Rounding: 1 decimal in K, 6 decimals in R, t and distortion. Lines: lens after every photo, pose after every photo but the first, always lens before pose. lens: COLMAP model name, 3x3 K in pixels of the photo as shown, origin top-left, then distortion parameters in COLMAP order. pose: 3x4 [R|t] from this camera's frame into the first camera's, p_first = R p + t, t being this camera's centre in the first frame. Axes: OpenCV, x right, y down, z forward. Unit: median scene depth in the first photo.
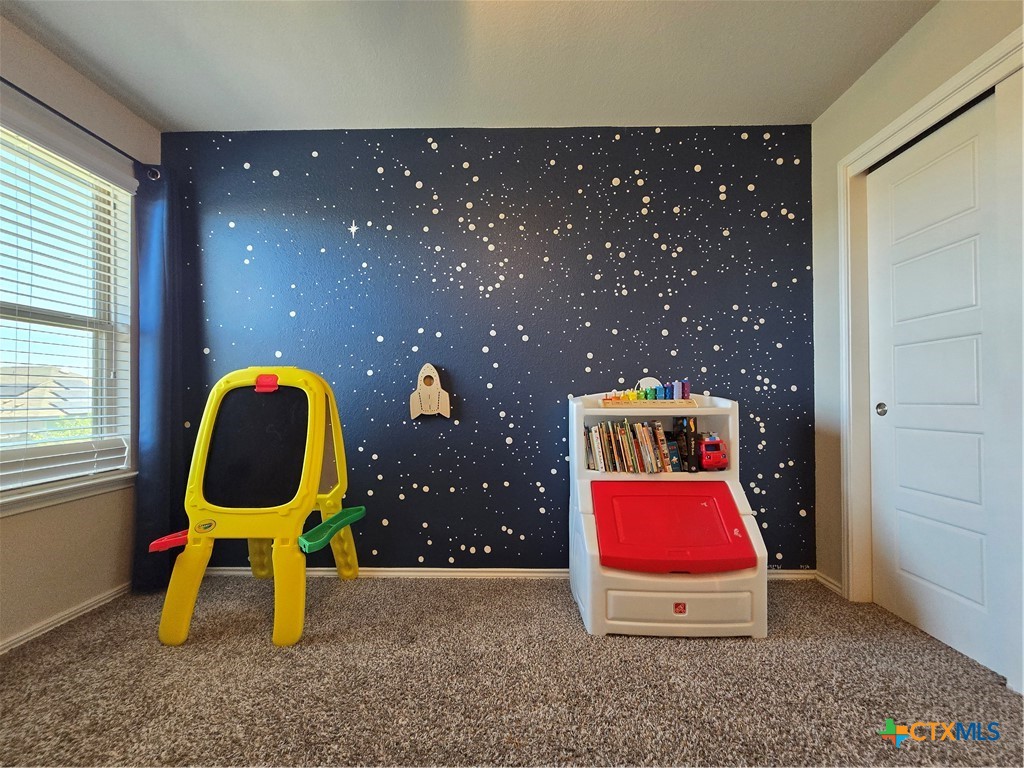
lens RADIAL K [[418.9, 0, 503.9], [0, 418.9, 396.7], [0, 0, 1]] dist [-0.002370, 0.000105]
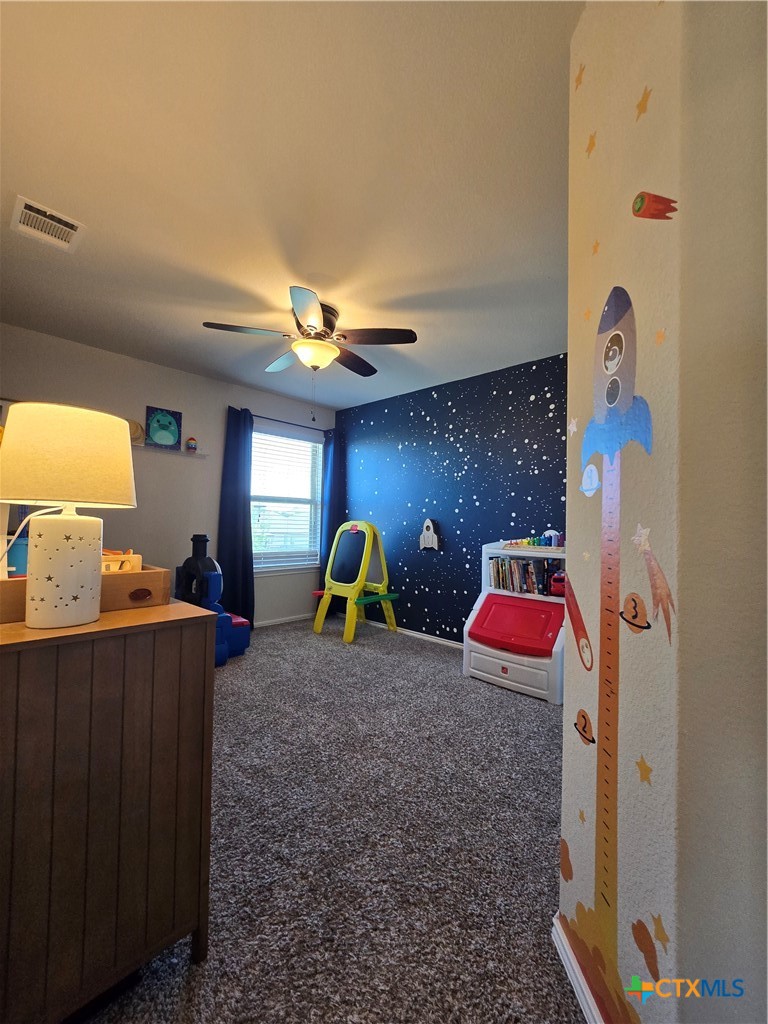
lens RADIAL K [[418.9, 0, 388.6], [0, 418.9, 514.5], [0, 0, 1]] dist [-0.002370, 0.000105]
pose [[0.737037, 0.003831, -0.675842, 0.898916], [-0.023405, 0.999529, -0.019859, -0.057854], [0.675447, 0.030454, 0.736779, -0.428572]]
